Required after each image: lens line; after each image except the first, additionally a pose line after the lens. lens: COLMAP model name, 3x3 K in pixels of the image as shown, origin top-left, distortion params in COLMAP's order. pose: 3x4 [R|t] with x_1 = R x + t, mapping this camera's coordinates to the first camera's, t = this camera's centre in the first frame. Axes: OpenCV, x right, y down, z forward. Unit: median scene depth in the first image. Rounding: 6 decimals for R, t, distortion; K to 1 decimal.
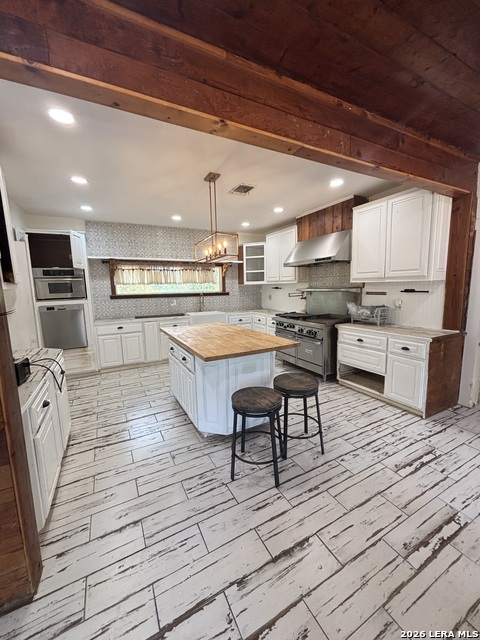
lens RADIAL K [[258.6, 0, 240.0], [0, 258.6, 320.0], [0, 0, 1]] dist [0.004194, 0.000719]
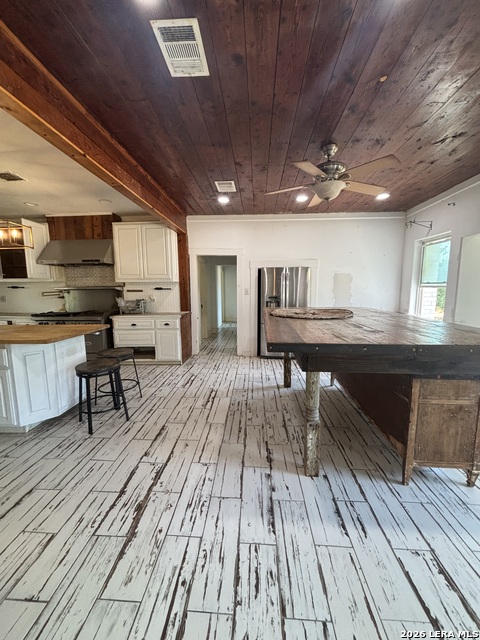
lens RADIAL K [[258.6, 0, 240.0], [0, 258.6, 320.0], [0, 0, 1]] dist [0.004194, 0.000719]
pose [[0.517037, -0.083856, 0.851846, -0.479872], [0.108883, 0.993548, 0.031717, 0.087374], [-0.849009, 0.076352, 0.522832, -0.198589]]
